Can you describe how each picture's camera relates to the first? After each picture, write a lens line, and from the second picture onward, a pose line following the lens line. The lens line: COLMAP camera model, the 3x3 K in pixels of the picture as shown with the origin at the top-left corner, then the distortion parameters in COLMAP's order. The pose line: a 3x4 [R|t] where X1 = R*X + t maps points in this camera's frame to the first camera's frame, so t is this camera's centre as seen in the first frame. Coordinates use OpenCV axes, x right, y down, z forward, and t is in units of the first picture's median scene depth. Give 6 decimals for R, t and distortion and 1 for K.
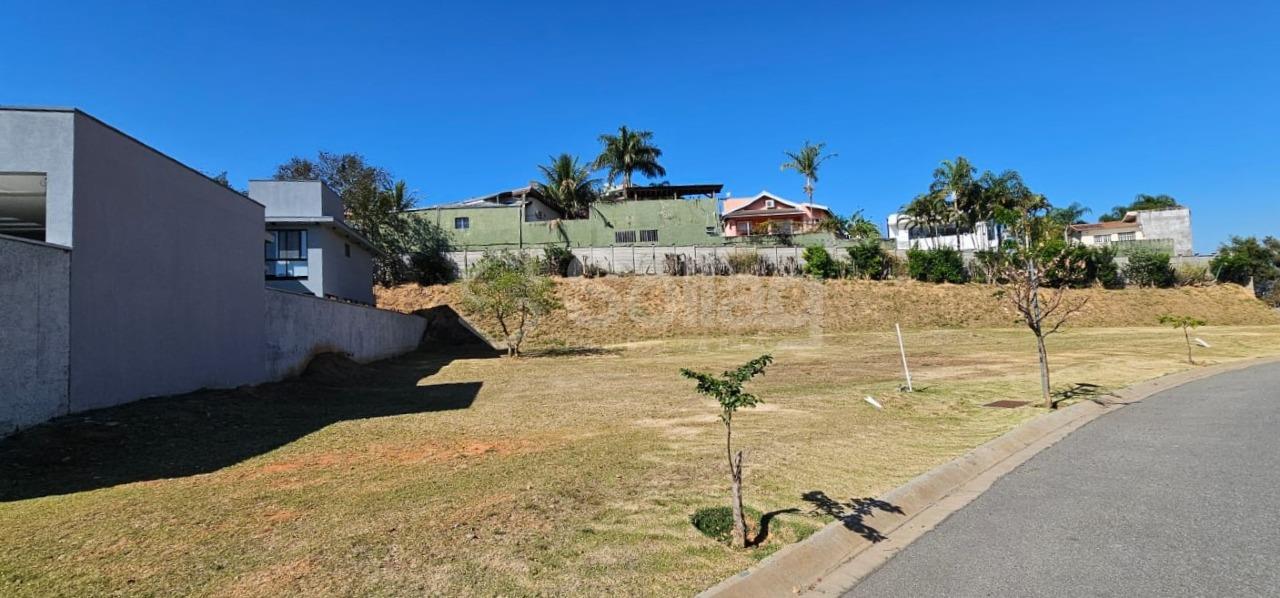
lens RADIAL K [[594.4, 0, 640.0], [0, 594.4, 299.0], [0, 0, 1]] dist [-0.000702, 0.000255]
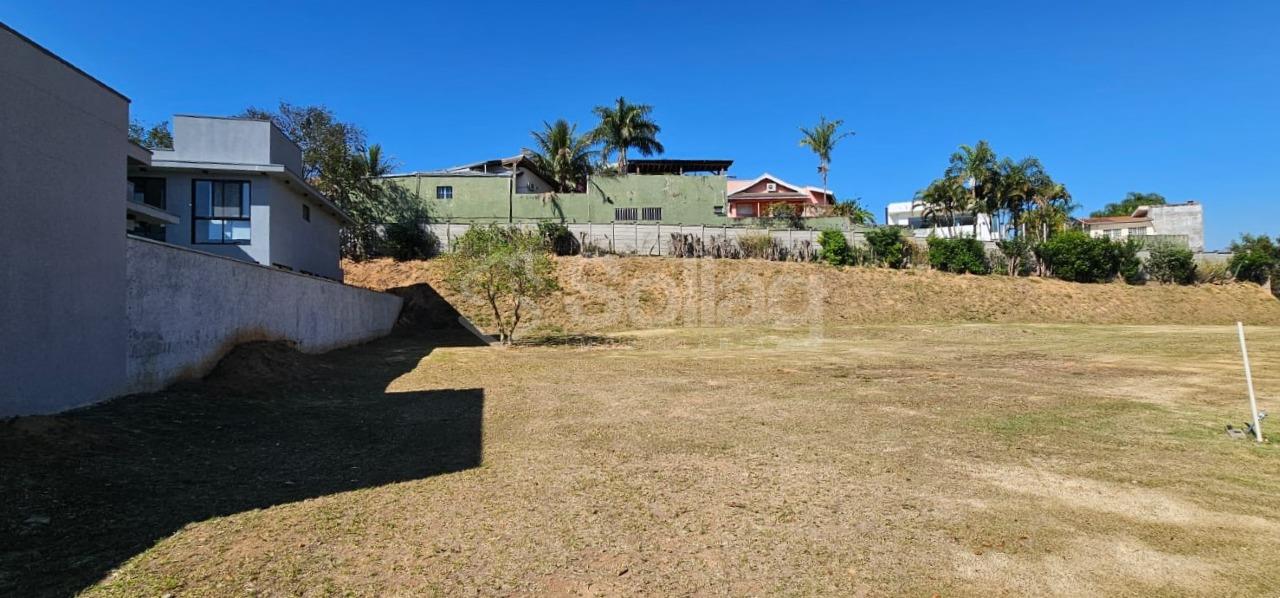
lens RADIAL K [[576.2, 0, 640.0], [0, 576.2, 299.0], [0, 0, 1]] dist [-0.000191, 0.000116]
pose [[0.998663, 0.024048, 0.045750, -0.041817], [-0.025103, 0.999429, 0.022633, 0.005292], [-0.045179, -0.023751, 0.998697, 0.117155]]
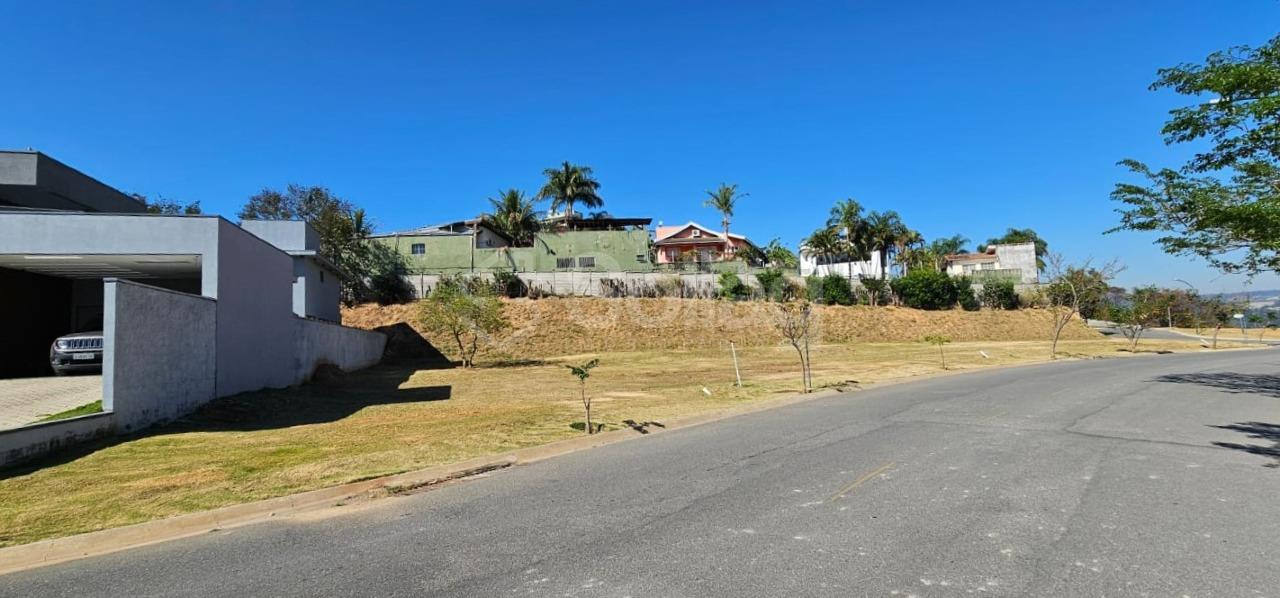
lens RADIAL K [[579.3, 0, 640.0], [0, 579.3, 299.0], [0, 0, 1]] dist [-0.002057, -0.000152]
pose [[0.995461, 0.006531, 0.094951, 0.011969], [-0.004160, 0.999675, -0.025157, -0.008193], [-0.095084, 0.024648, 0.995164, -0.120253]]
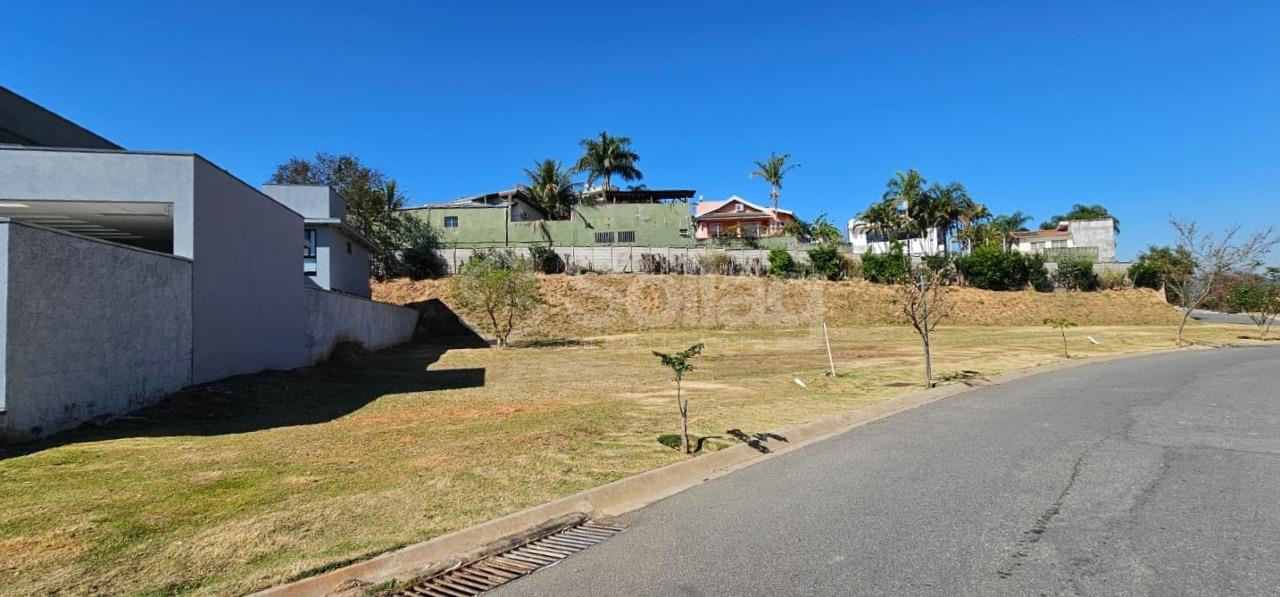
lens RADIAL K [[579.3, 0, 640.0], [0, 579.3, 298.5], [0, 0, 1]] dist [-0.002057, -0.000152]
pose [[0.999038, 0.012638, 0.041991, -0.003088], [-0.013015, 0.999877, 0.008710, -0.003824], [-0.041876, -0.009248, 0.999080, -0.053430]]
